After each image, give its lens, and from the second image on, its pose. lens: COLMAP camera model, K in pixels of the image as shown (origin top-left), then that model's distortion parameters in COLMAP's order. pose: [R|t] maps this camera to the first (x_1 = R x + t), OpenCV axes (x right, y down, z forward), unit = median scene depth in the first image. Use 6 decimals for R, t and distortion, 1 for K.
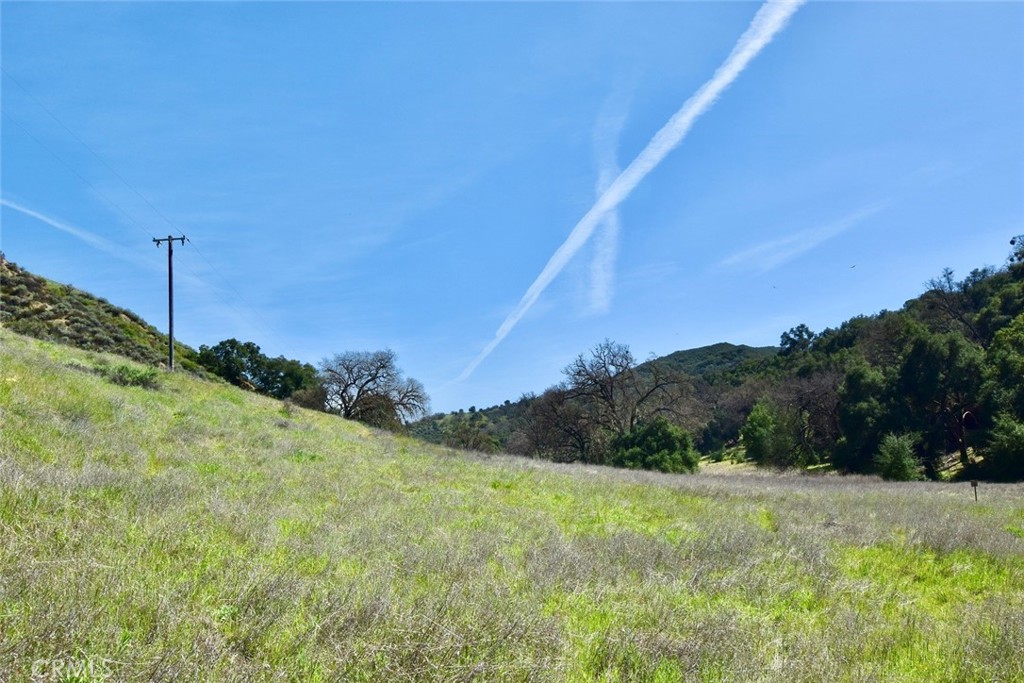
lens RADIAL K [[734.9, 0, 513.1], [0, 734.9, 342.1], [0, 0, 1]] dist [-0.003893, 0.004781]
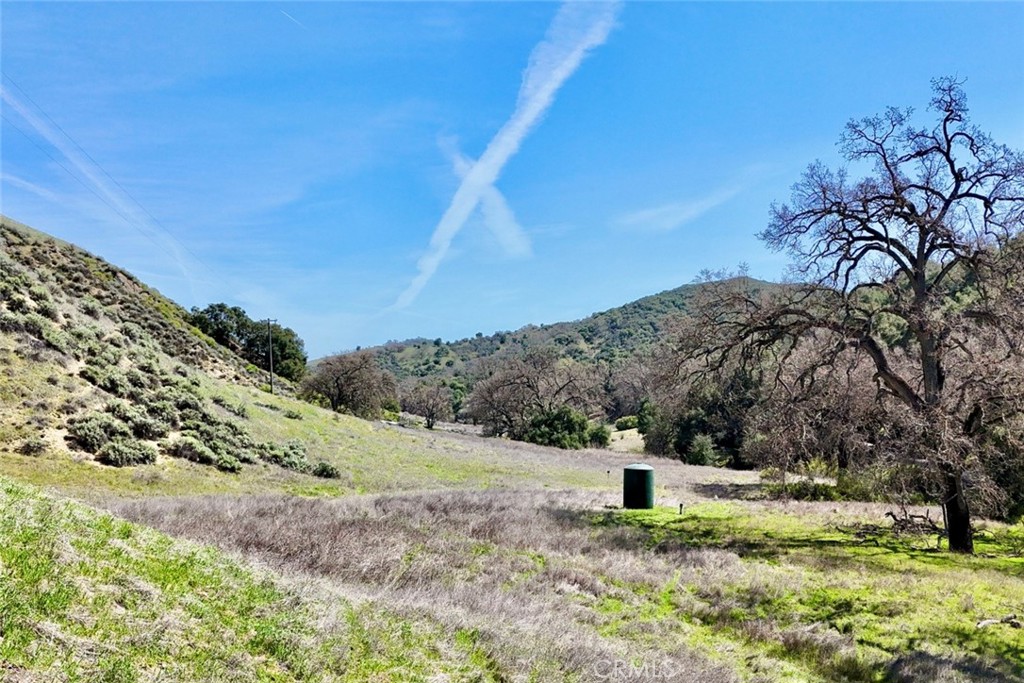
lens RADIAL K [[709.2, 0, 511.2], [0, 709.2, 340.9], [0, 0, 1]] dist [0.048390, -0.001295]
pose [[0.996447, 0.065645, 0.052768, 0.017252], [-0.068216, 0.996491, 0.048492, -0.071968], [-0.049399, -0.051920, 0.997429, -0.288710]]
